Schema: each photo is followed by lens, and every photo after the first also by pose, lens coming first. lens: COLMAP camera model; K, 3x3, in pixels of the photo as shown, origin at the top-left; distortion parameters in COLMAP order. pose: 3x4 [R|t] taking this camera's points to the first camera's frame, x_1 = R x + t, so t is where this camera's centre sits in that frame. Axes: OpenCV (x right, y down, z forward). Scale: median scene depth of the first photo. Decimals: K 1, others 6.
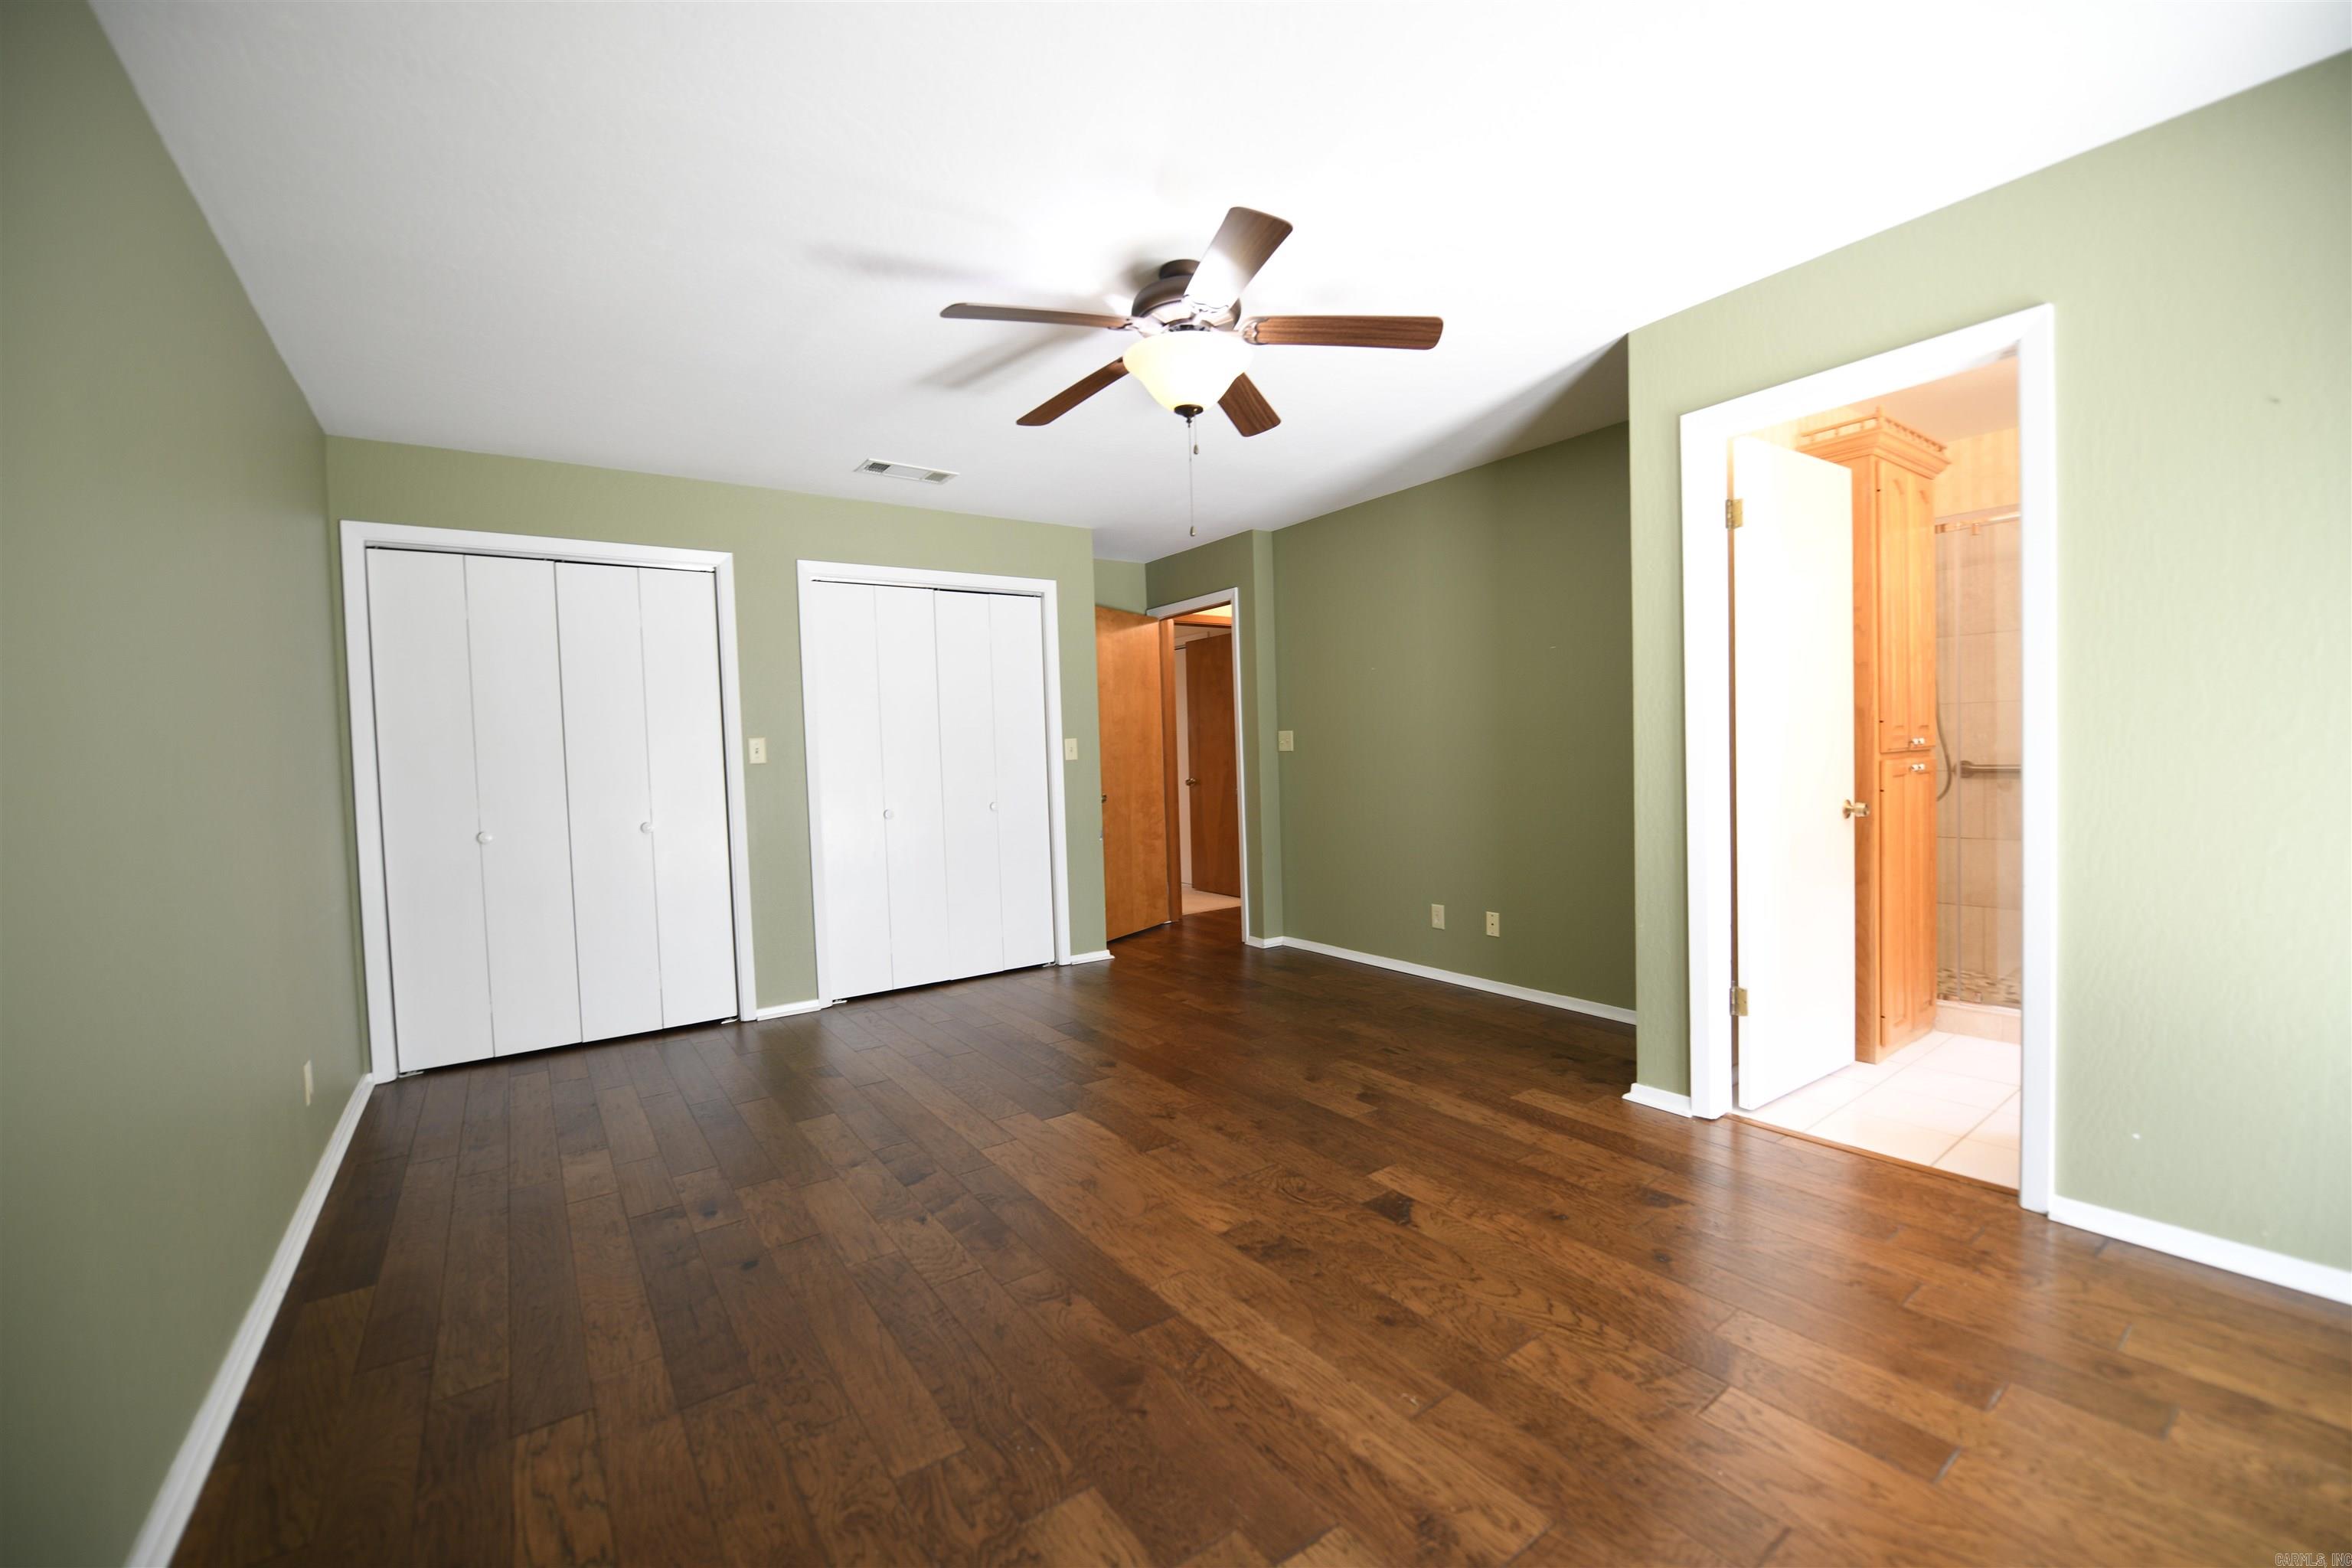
lens RADIAL K [[941.9, 0, 1173.4], [0, 941.9, 786.7], [0, 0, 1]] dist [-0.015978, -0.002190]
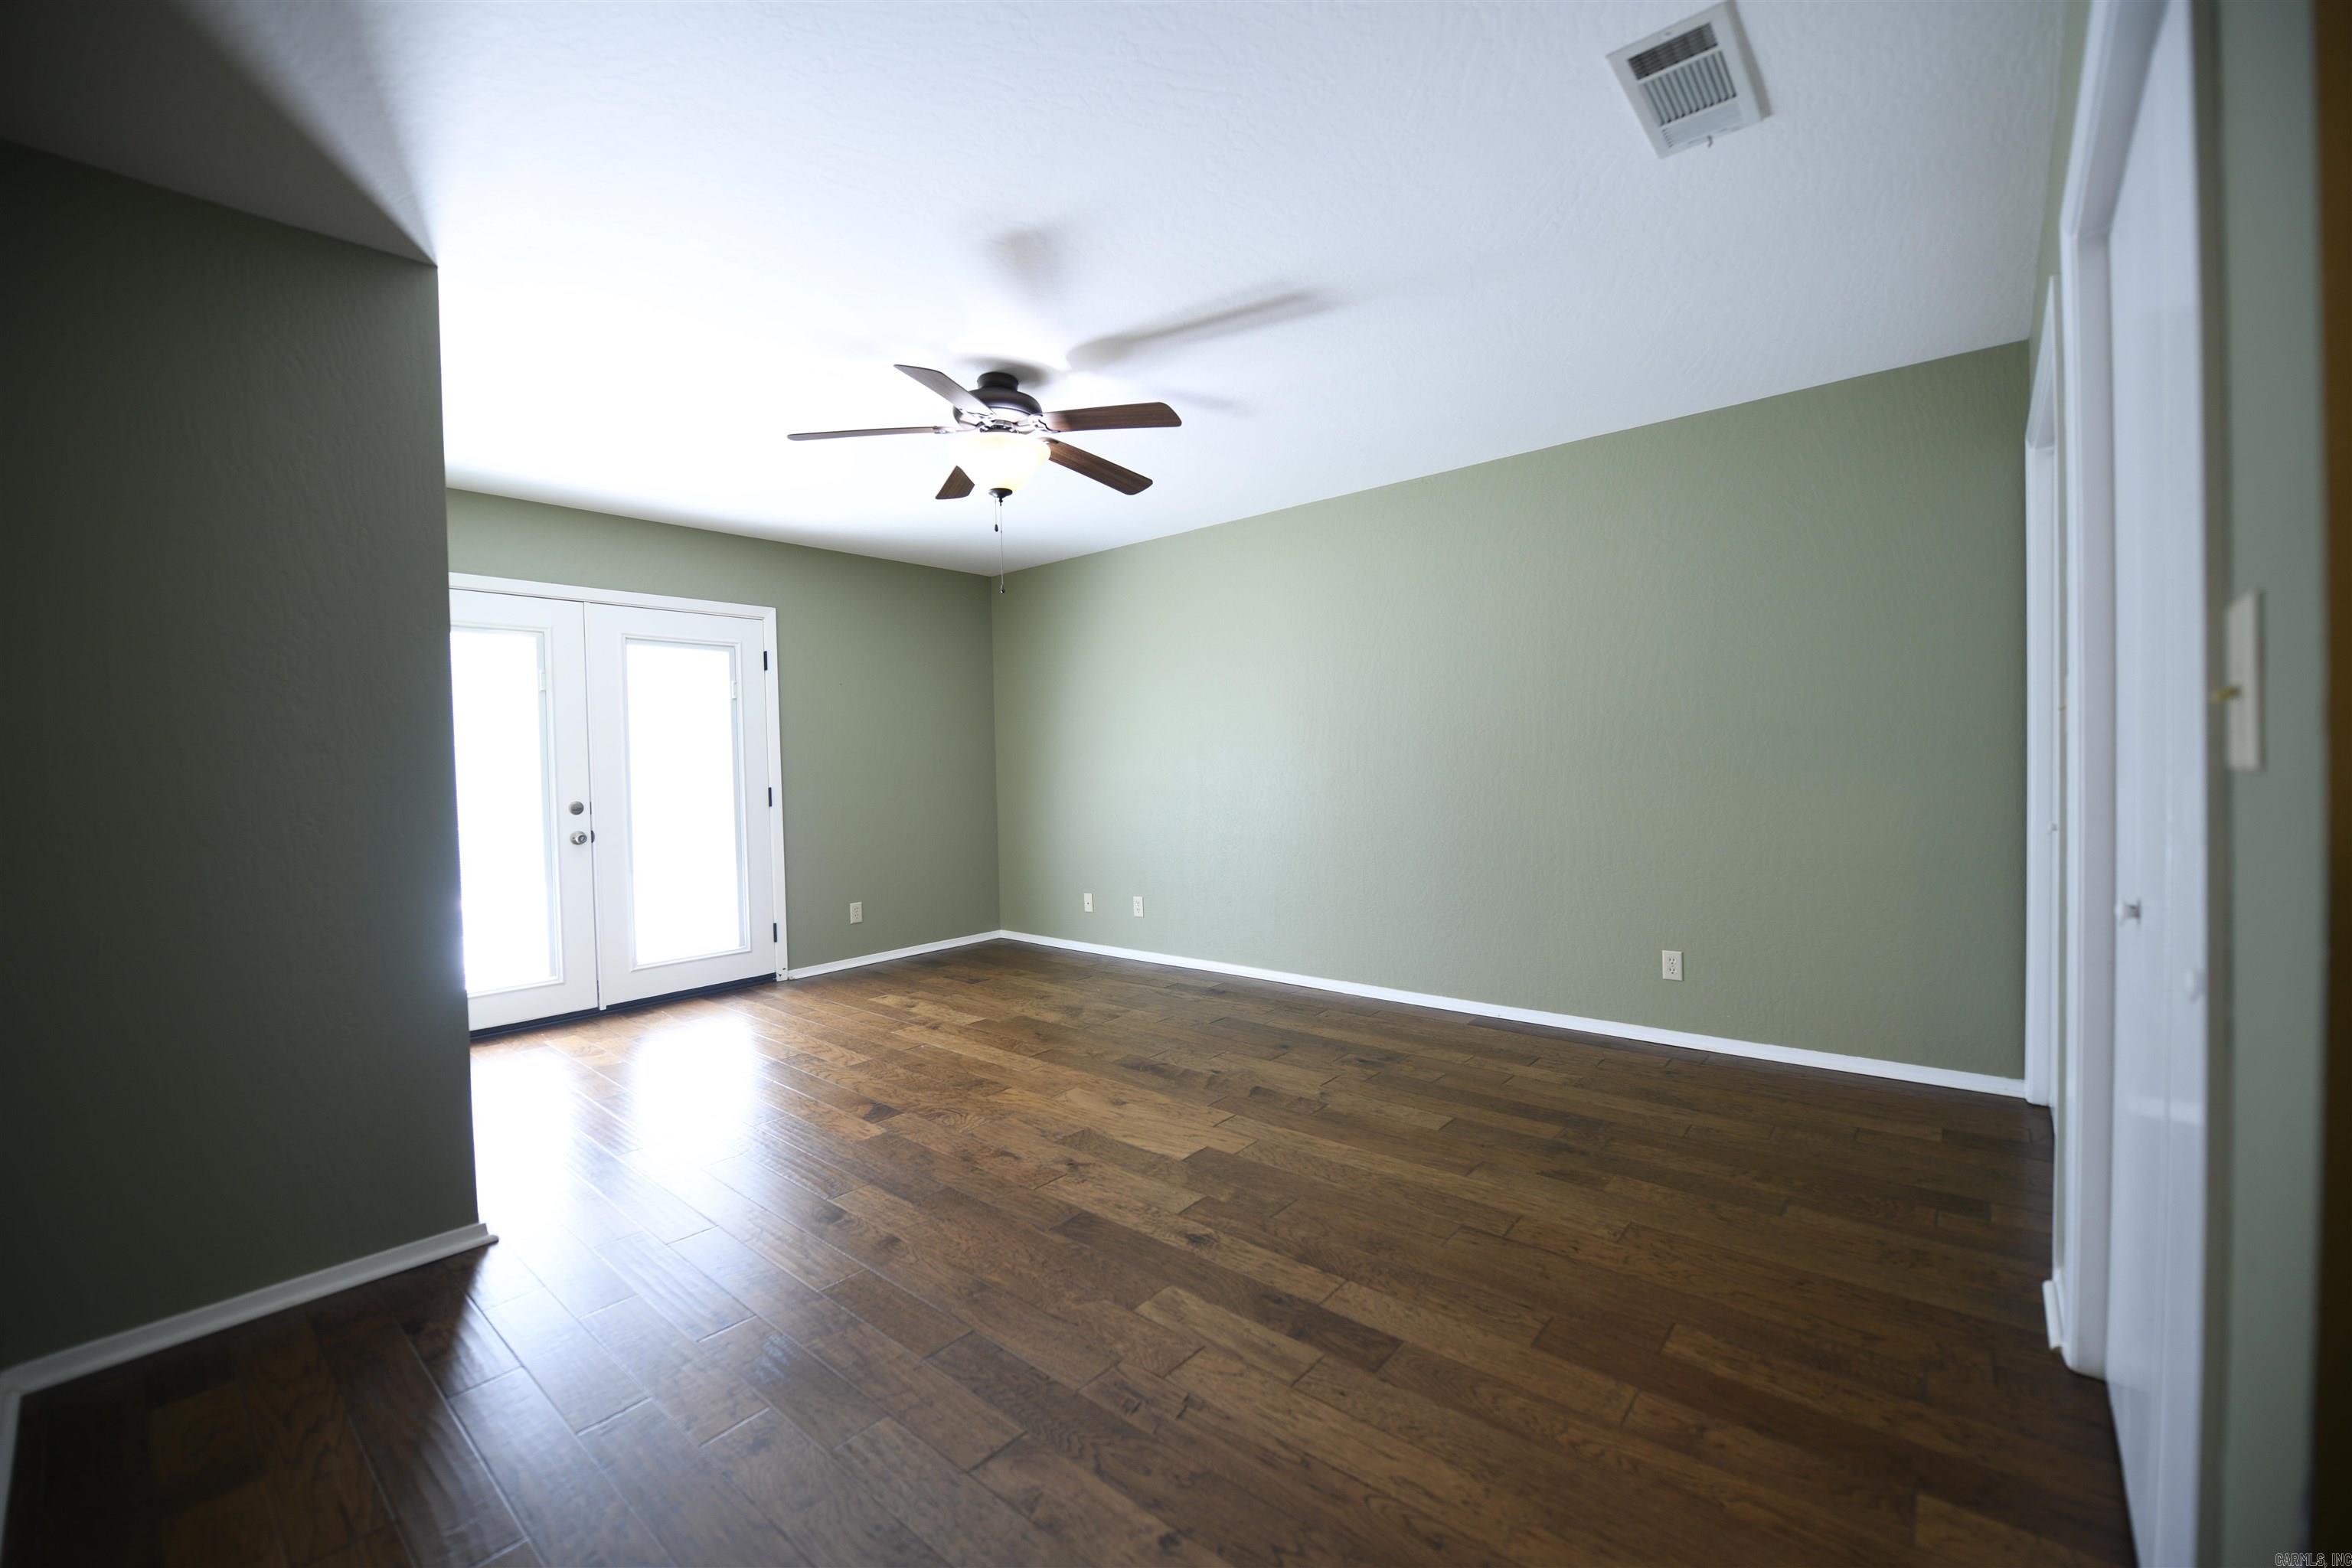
lens RADIAL K [[941.9, 0, 1177.8], [0, 941.9, 783.2], [0, 0, 1]] dist [-0.015978, -0.002190]
pose [[-0.966374, 0.064835, -0.248833, 0.122149], [0.050431, 0.996685, 0.063836, -0.085494], [0.252147, 0.049140, -0.966440, 2.288999]]
